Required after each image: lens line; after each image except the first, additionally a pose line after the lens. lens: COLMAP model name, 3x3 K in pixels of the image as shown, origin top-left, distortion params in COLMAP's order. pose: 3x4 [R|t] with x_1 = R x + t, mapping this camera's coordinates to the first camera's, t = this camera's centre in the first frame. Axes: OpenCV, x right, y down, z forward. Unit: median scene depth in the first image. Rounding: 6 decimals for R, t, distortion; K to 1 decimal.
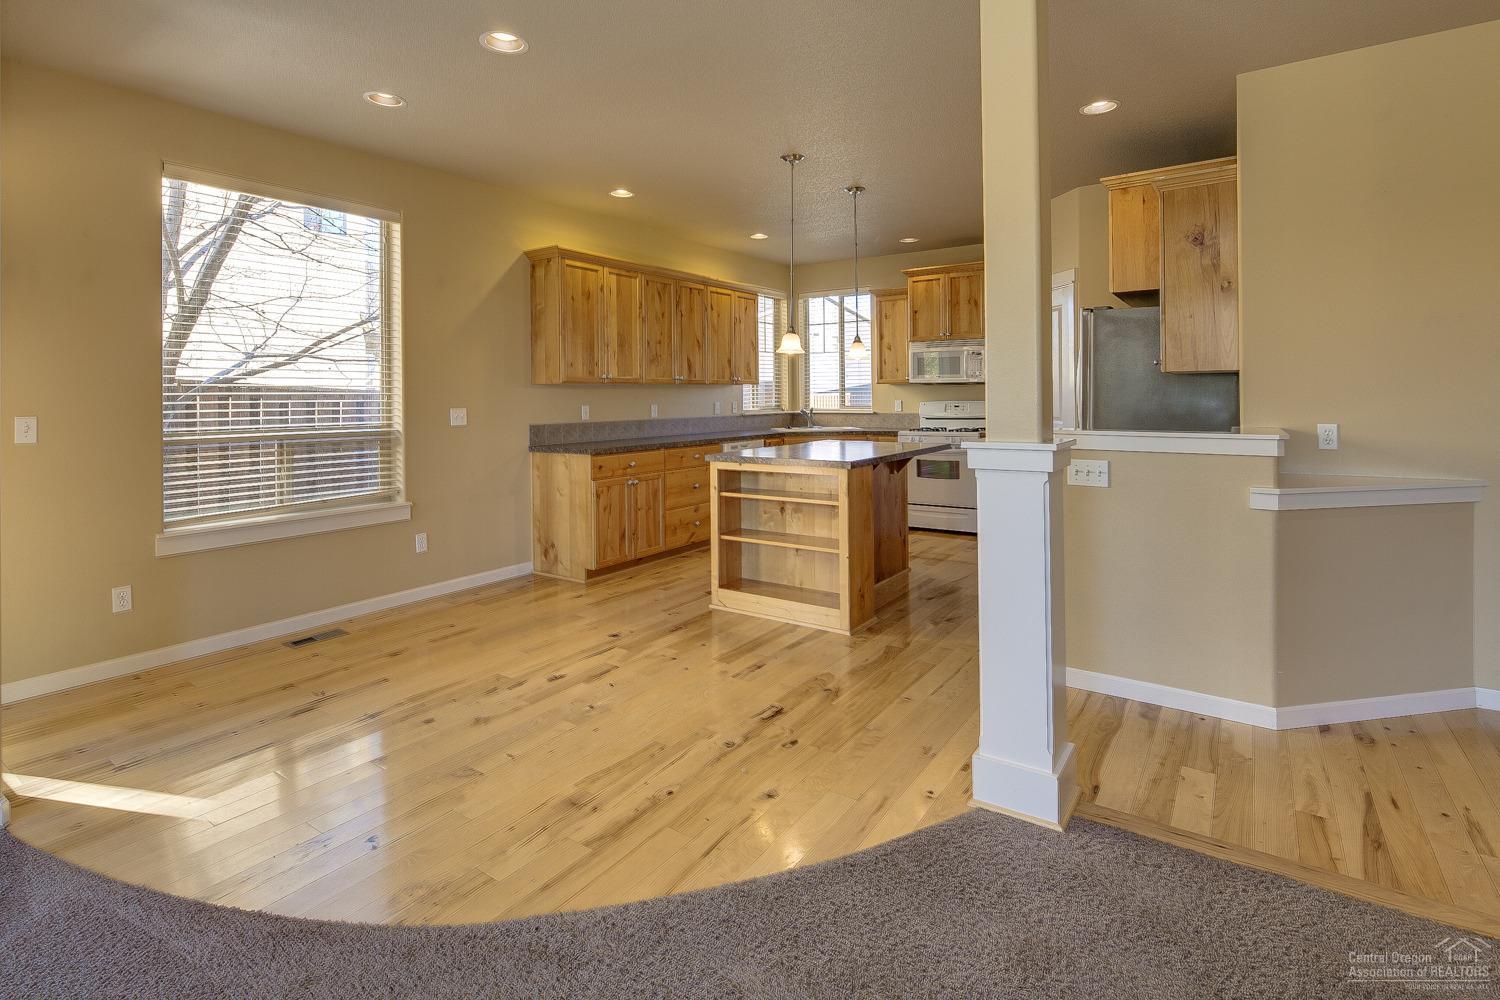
lens RADIAL K [[727.1, 0, 759.7], [0, 727.1, 396.3], [0, 0, 1]] dist [0.004955, -0.005310]
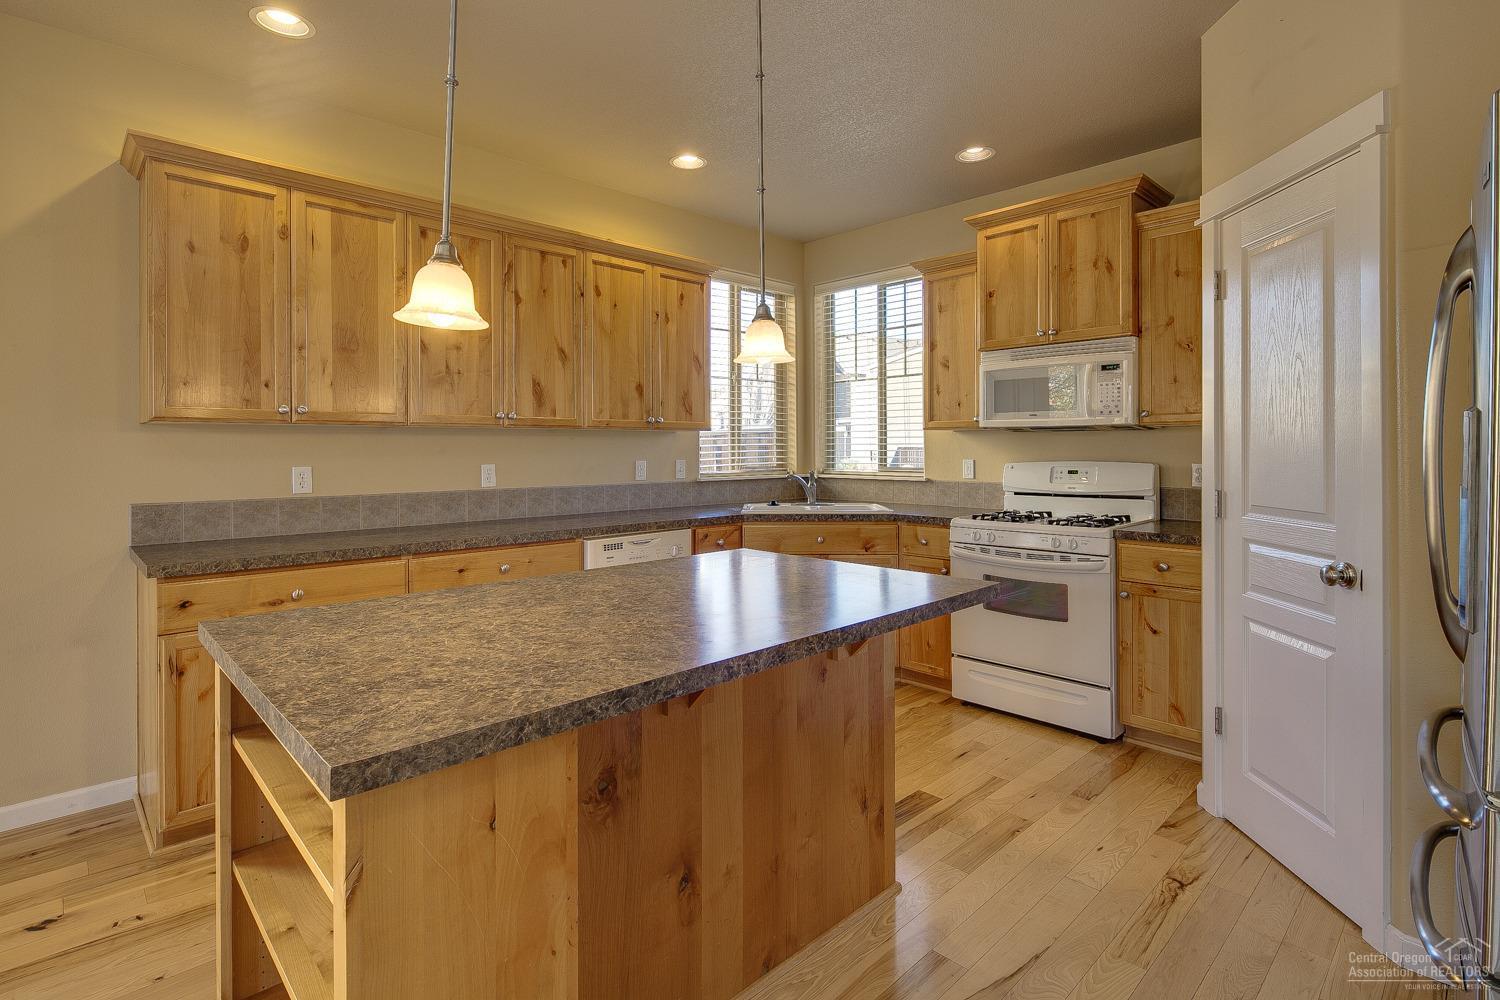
lens RADIAL K [[727.1, 0, 760.5], [0, 727.1, 449.5], [0, 0, 1]] dist [0.004955, -0.005310]
pose [[0.978757, 0.007279, -0.204895, 0.159162], [-0.007028, 0.999973, 0.001951, -0.002164], [0.204904, -0.000469, 0.978782, 0.444223]]
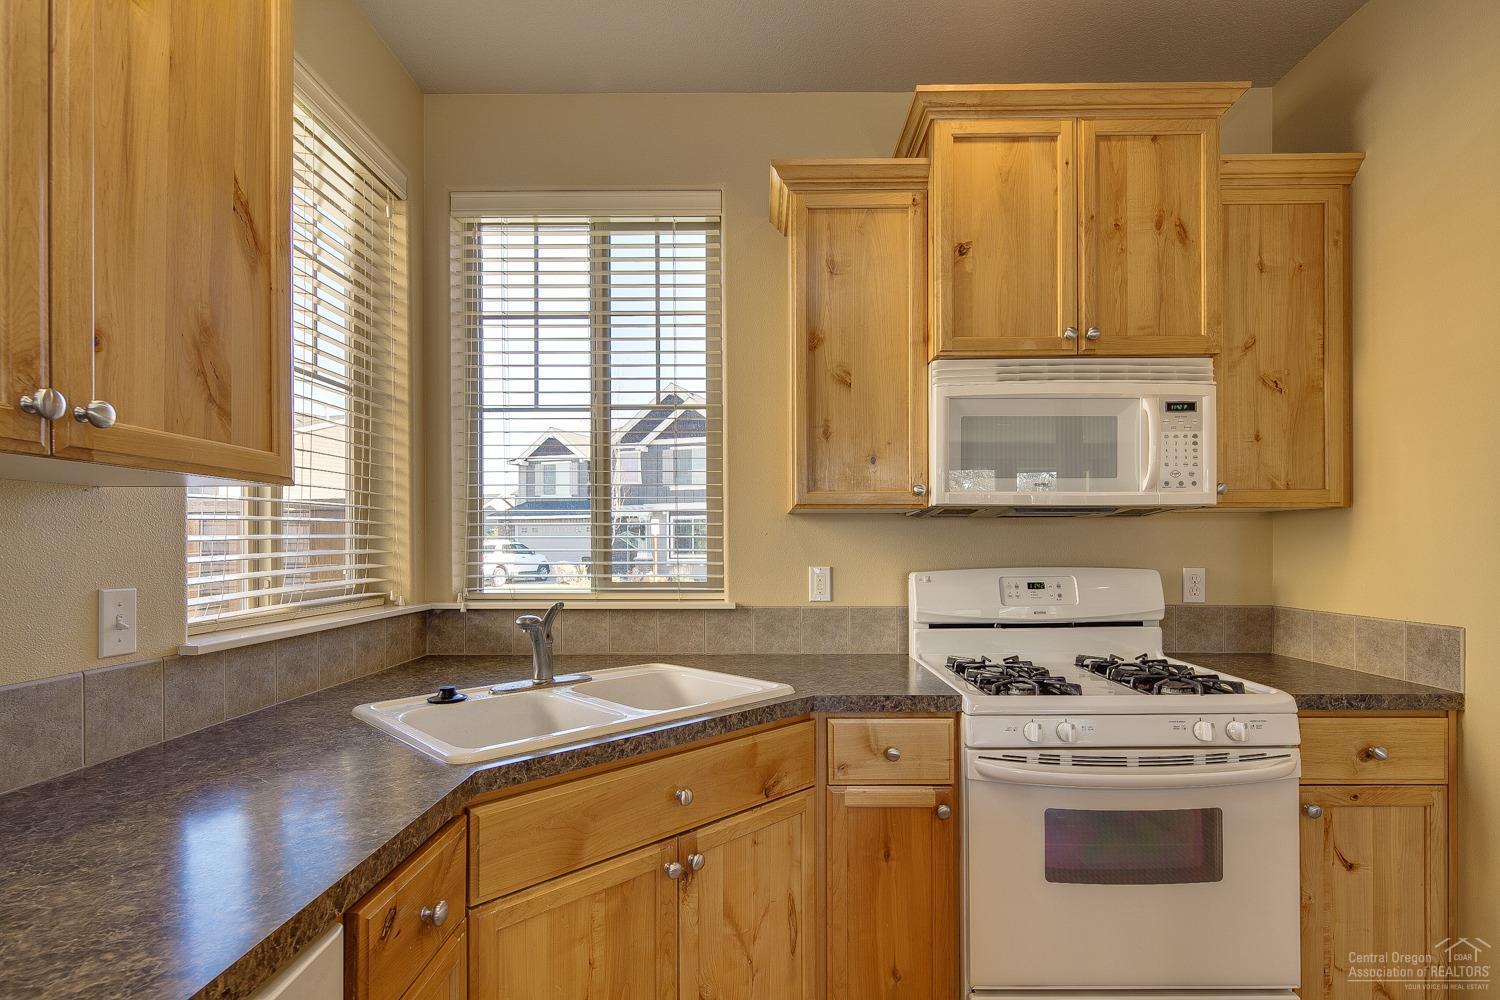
lens RADIAL K [[727.1, 0, 745.5], [0, 727.1, 544.9], [0, 0, 1]] dist [0.004955, -0.005310]
pose [[0.840439, 0.007017, 0.541860, -0.004024], [-0.004085, 0.999970, -0.006614, -0.001521], [-0.541890, 0.003345, 0.840442, 0.813594]]
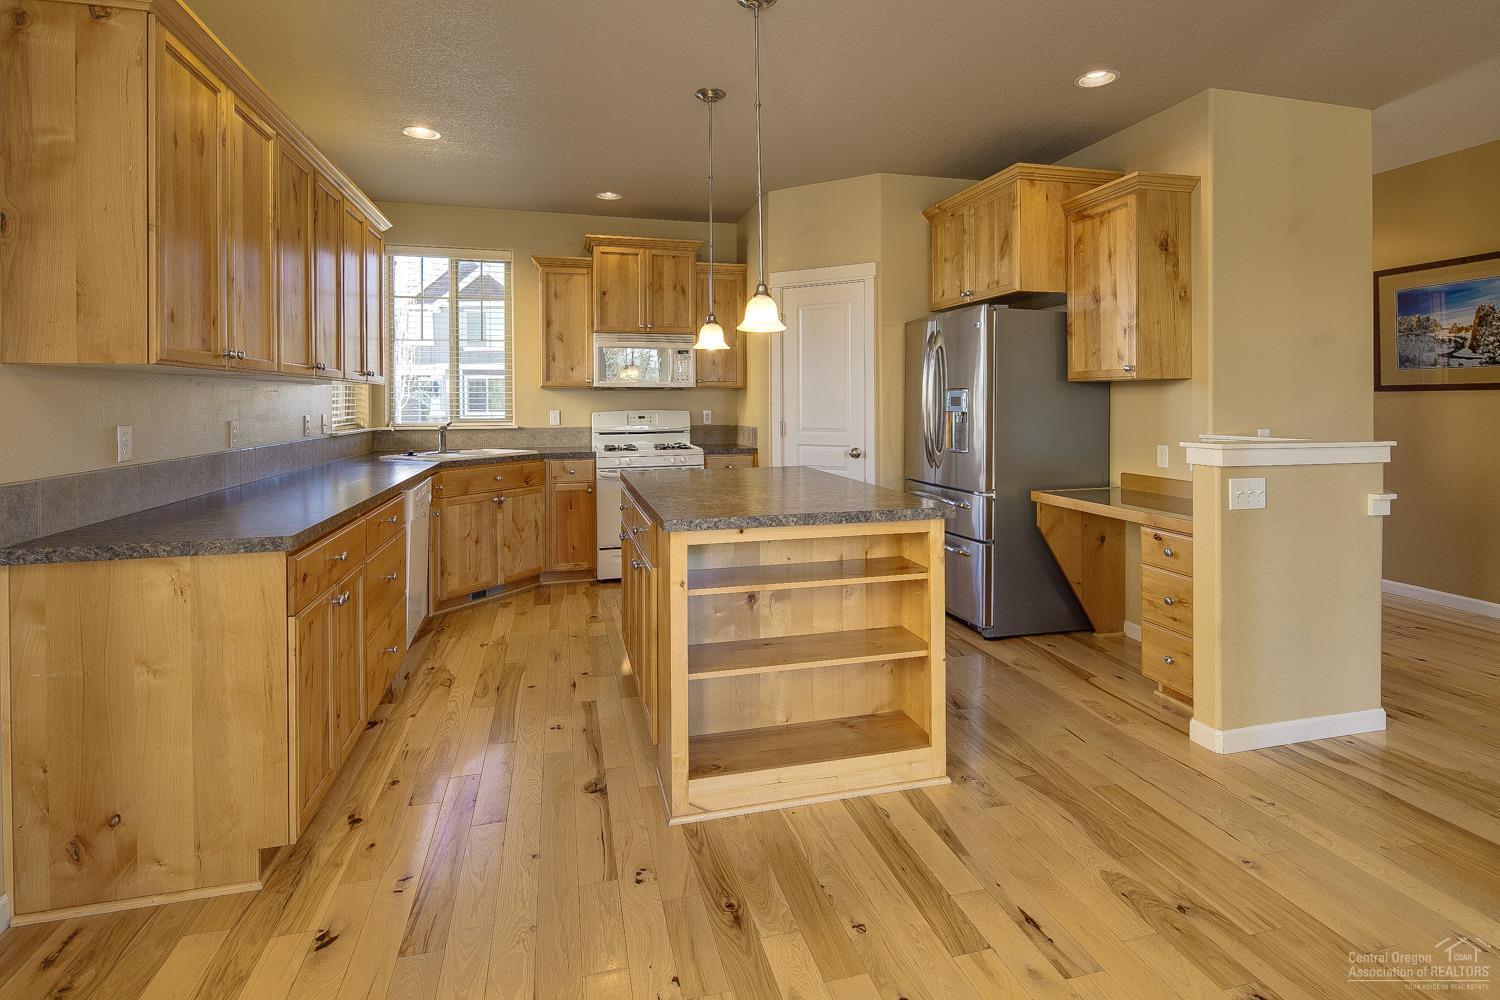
lens RADIAL K [[727.1, 0, 750.0], [0, 727.1, 401.4], [0, 0, 1]] dist [0.004955, -0.005310]
pose [[0.658692, 0.006987, 0.752381, -0.253772], [-0.001151, 0.999965, -0.008280, 0.002452], [-0.752412, 0.004588, 0.658677, 0.389357]]
